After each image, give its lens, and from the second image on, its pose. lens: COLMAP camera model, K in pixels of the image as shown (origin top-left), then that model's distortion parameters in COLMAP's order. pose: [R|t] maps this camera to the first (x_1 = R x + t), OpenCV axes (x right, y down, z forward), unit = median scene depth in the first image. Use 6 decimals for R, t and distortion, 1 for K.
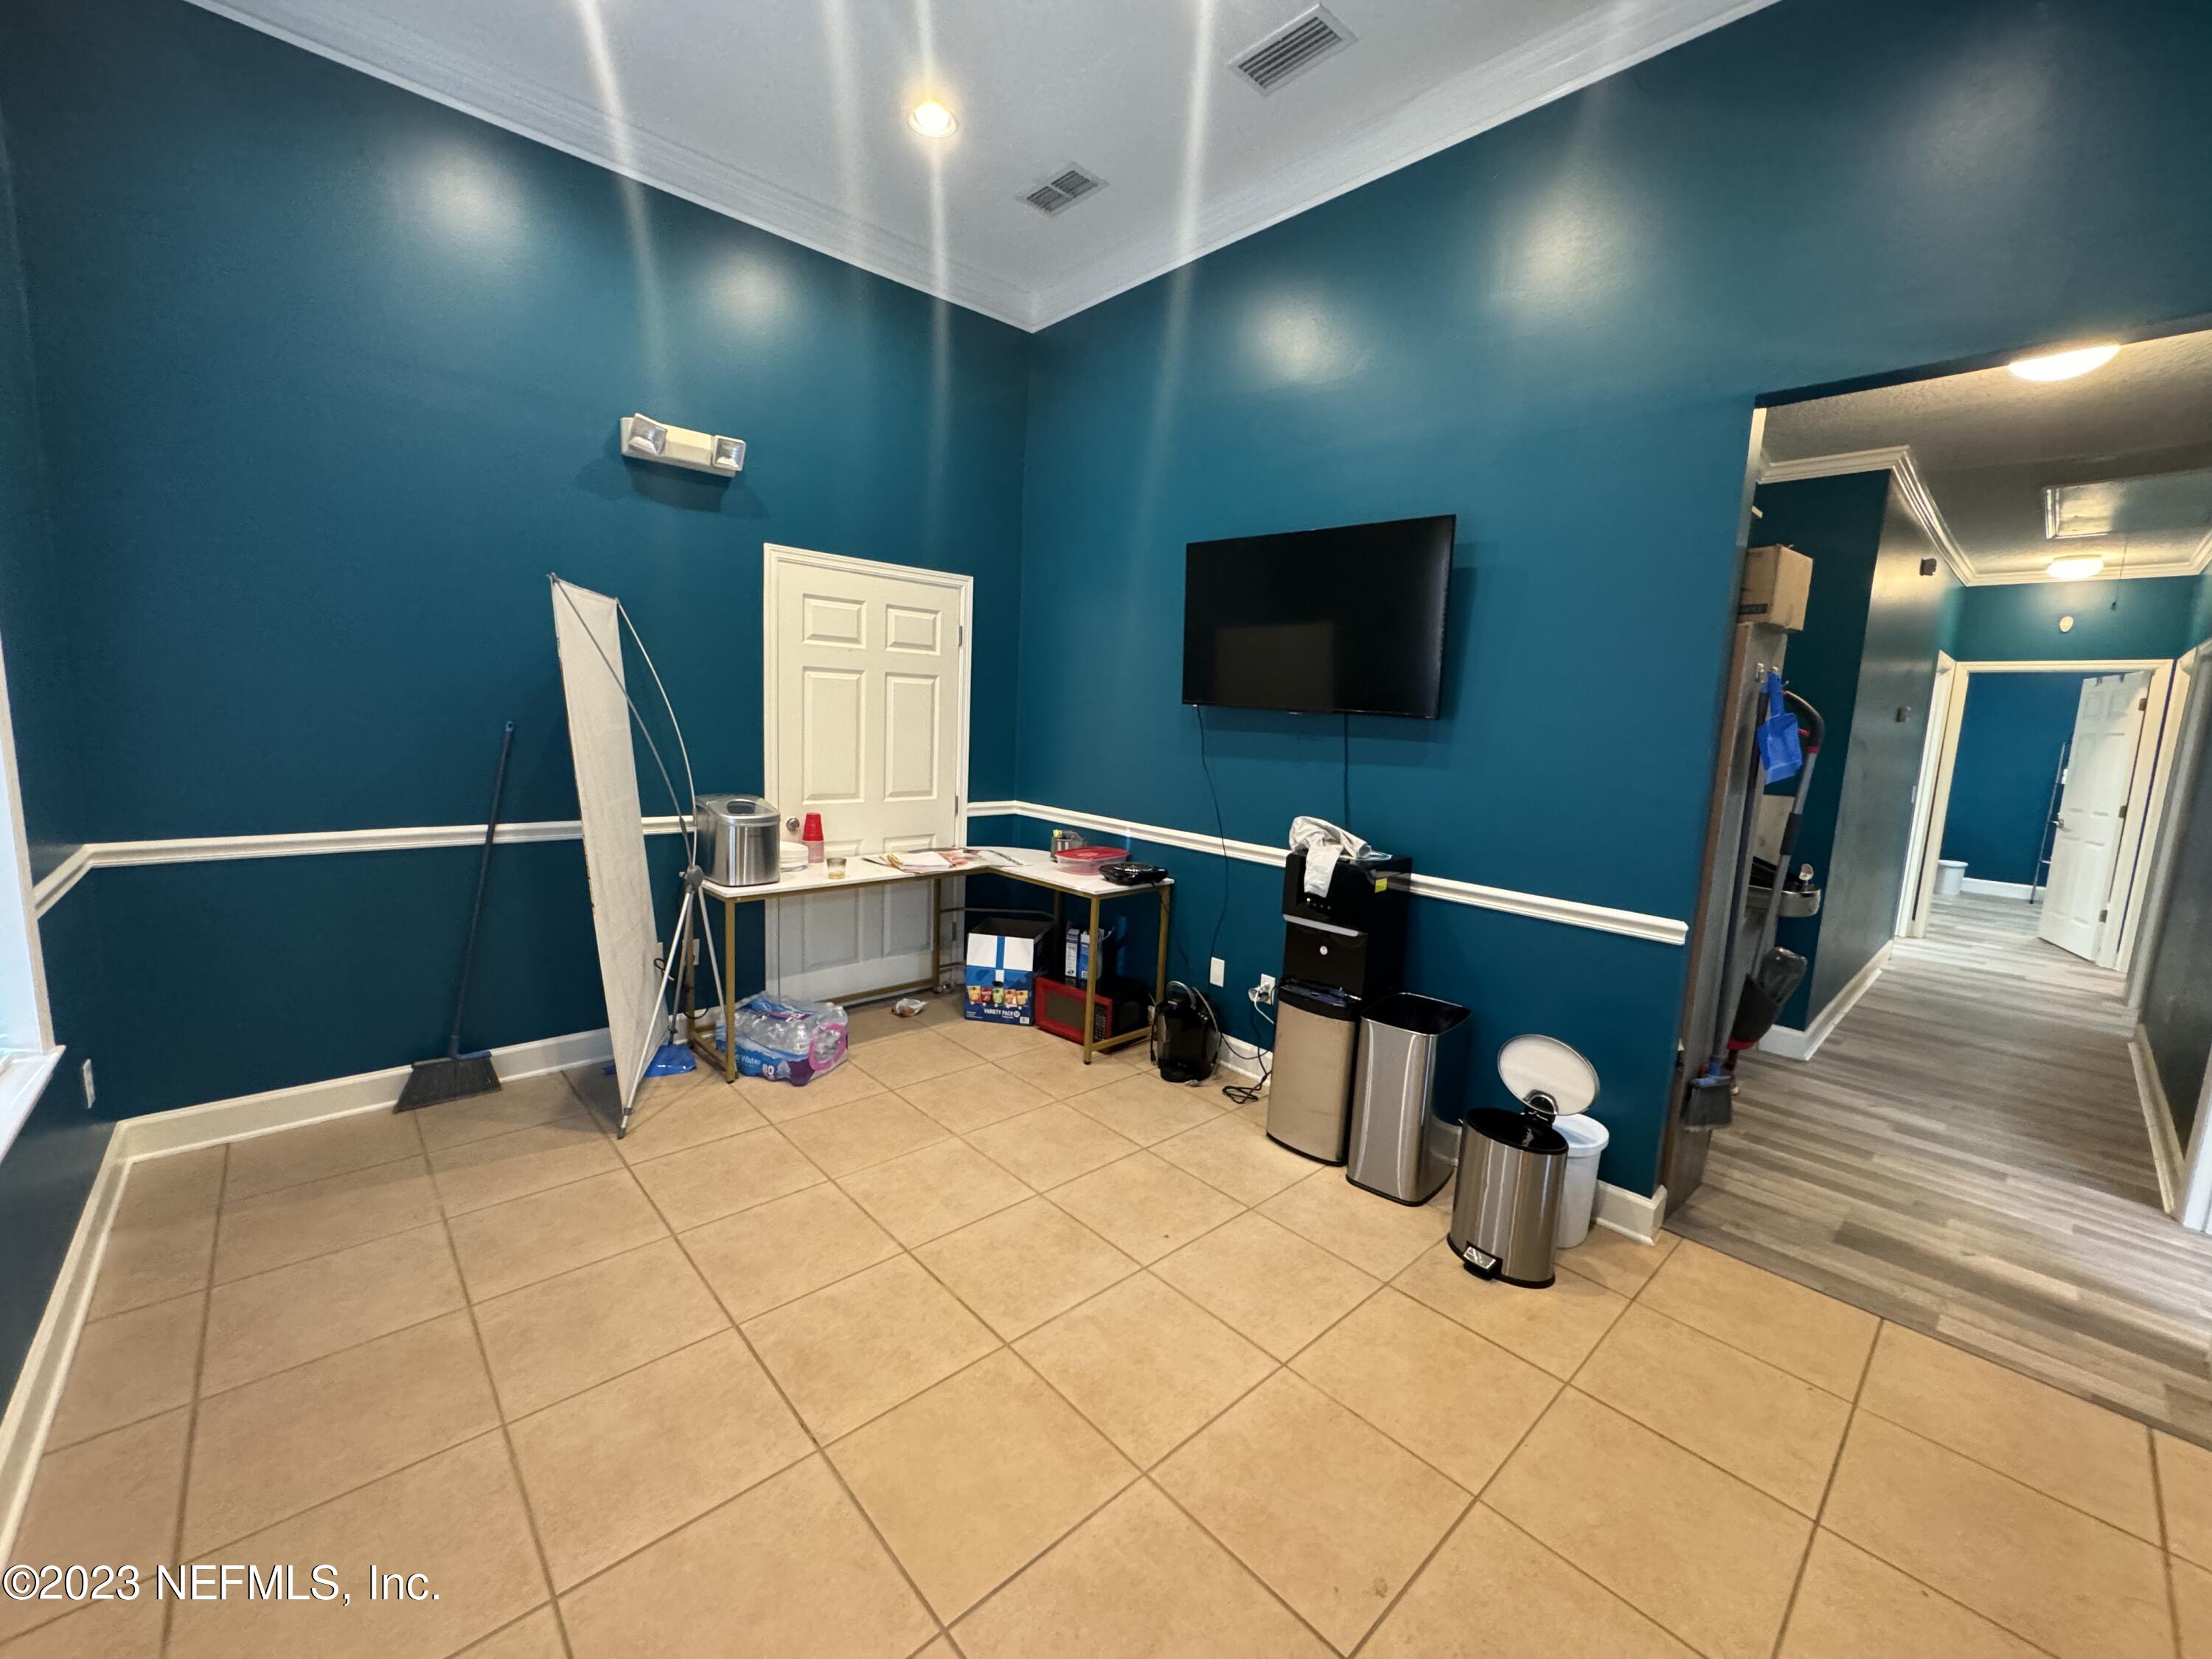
lens RADIAL K [[879.9, 0, 1108.3], [0, 879.9, 830.4], [0, 0, 1]] dist [0.000220, -0.000354]
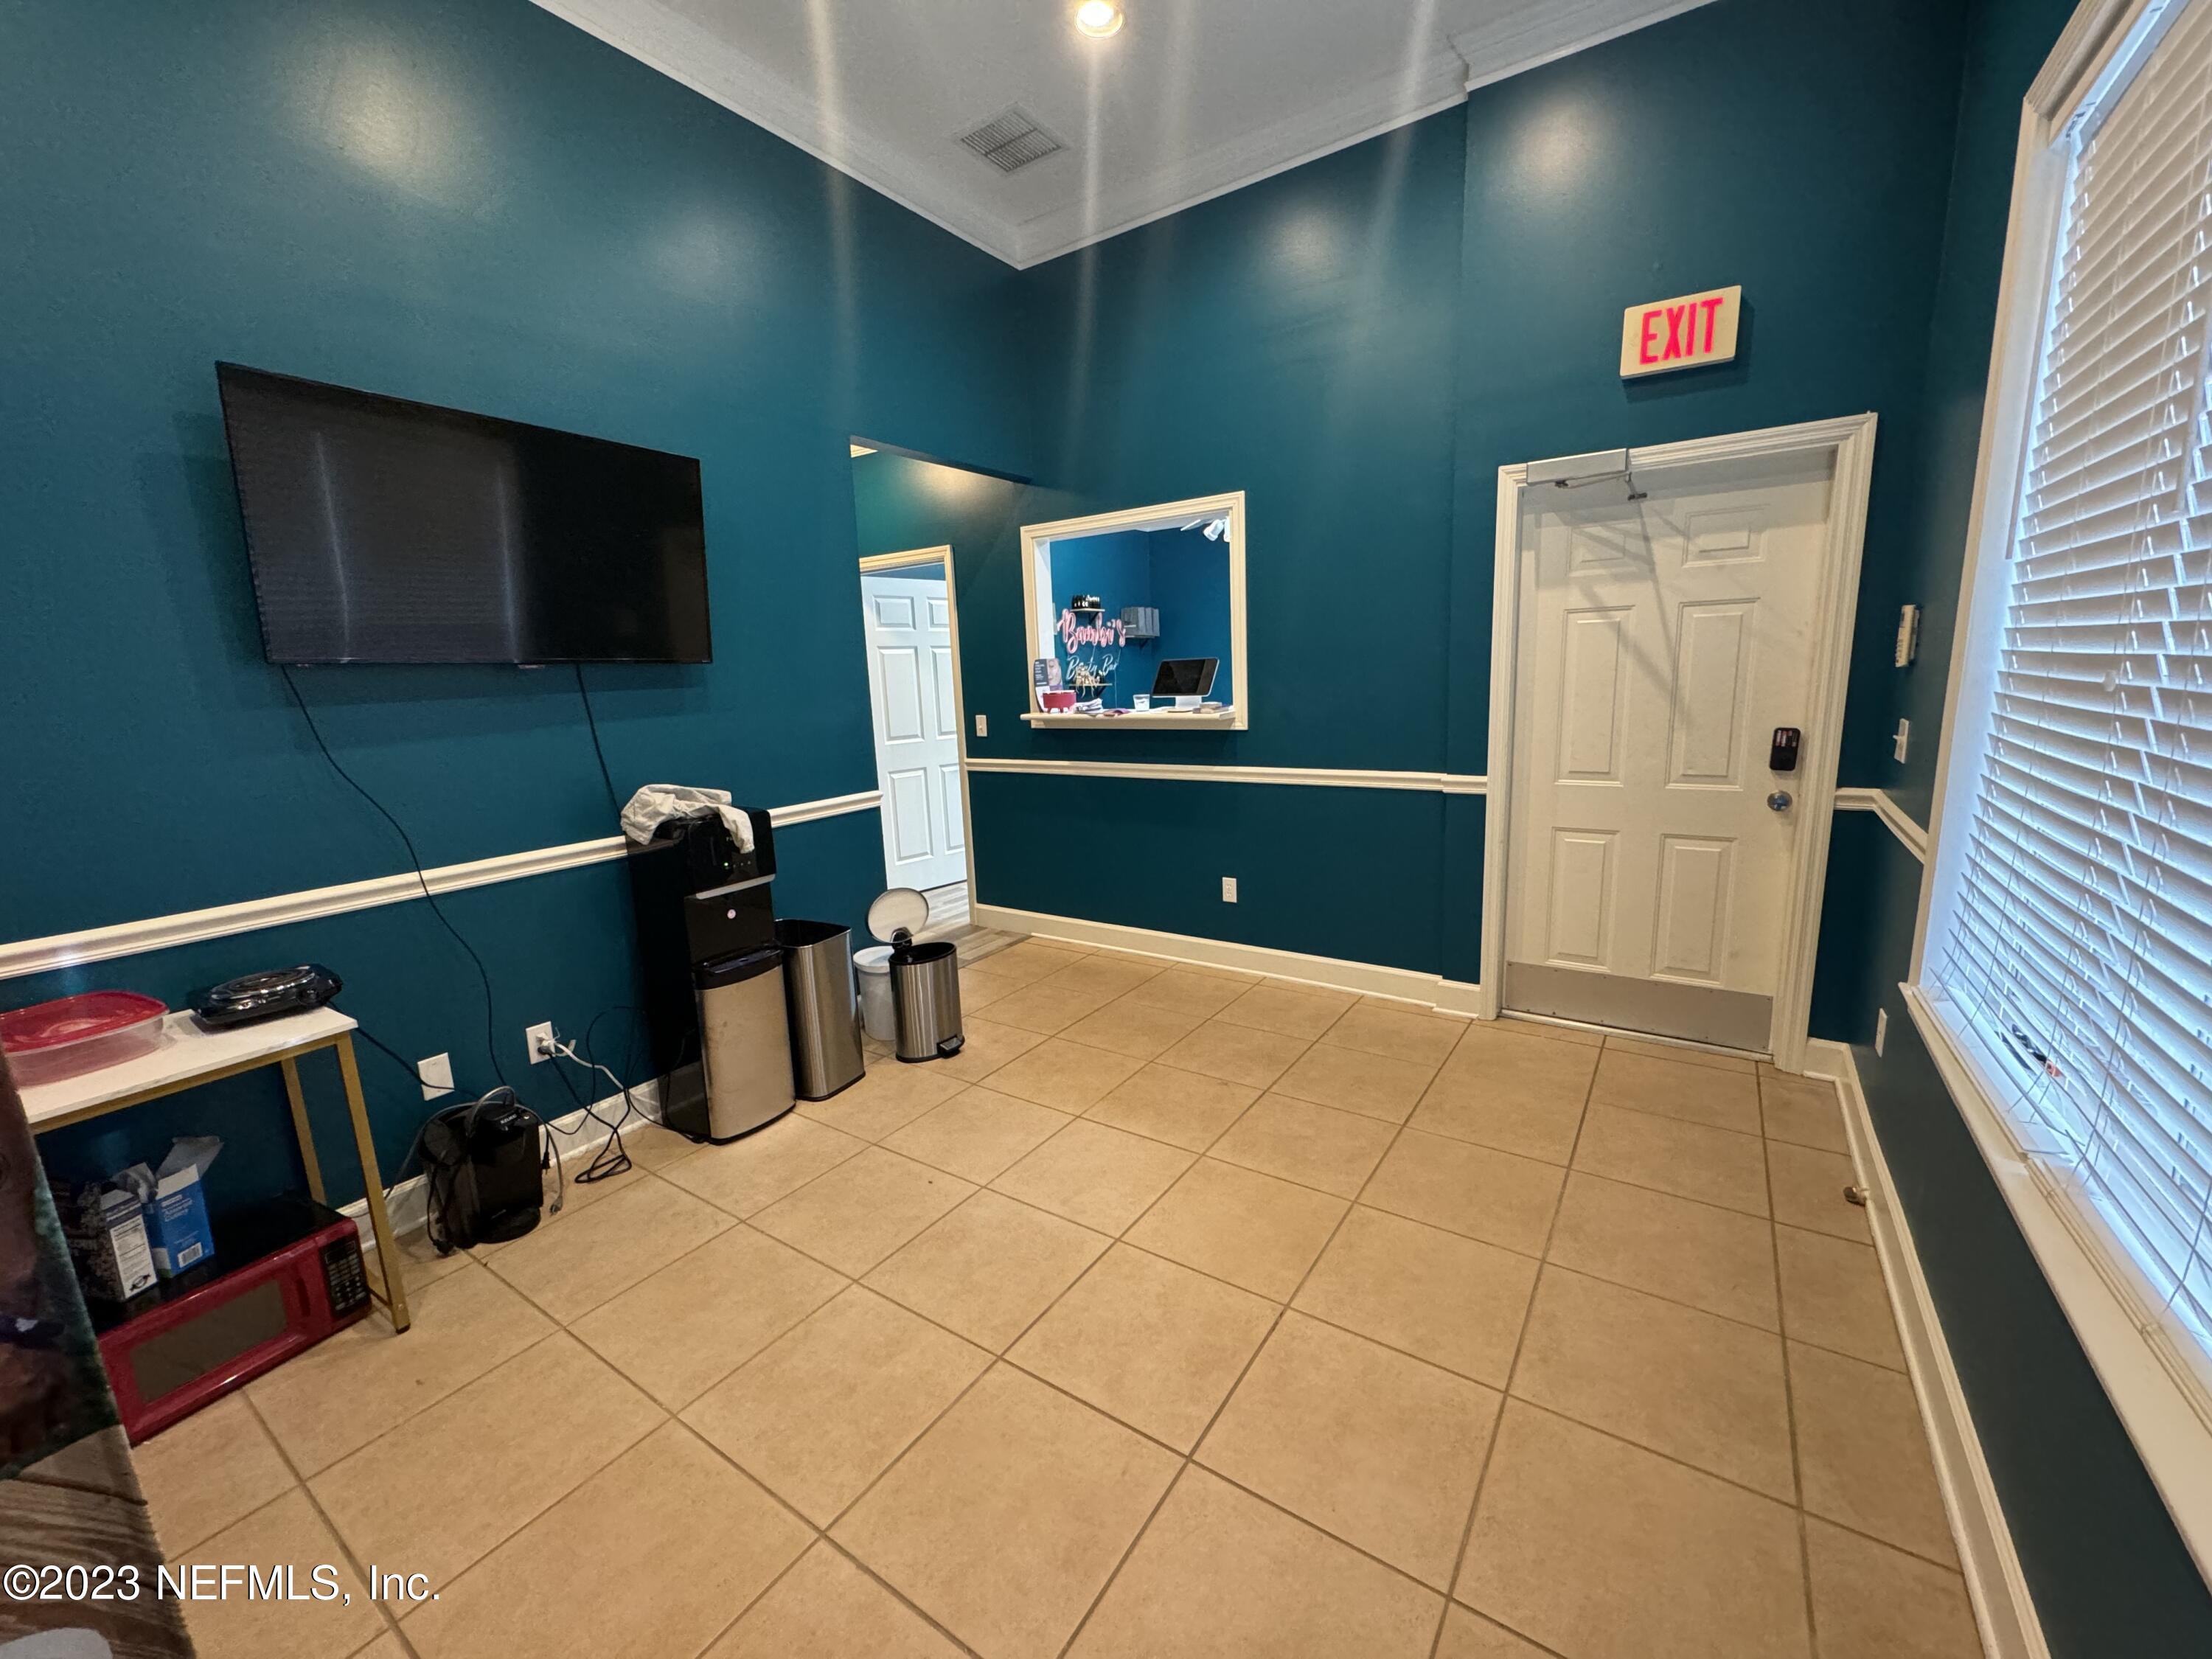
lens RADIAL K [[879.9, 0, 1108.3], [0, 879.9, 830.4], [0, 0, 1]] dist [0.000220, -0.000354]
pose [[-0.229969, -0.214256, 0.949320, -0.722159], [0.164528, 0.952864, 0.254912, -0.122540], [-0.959190, 0.214811, -0.183878, 0.768846]]
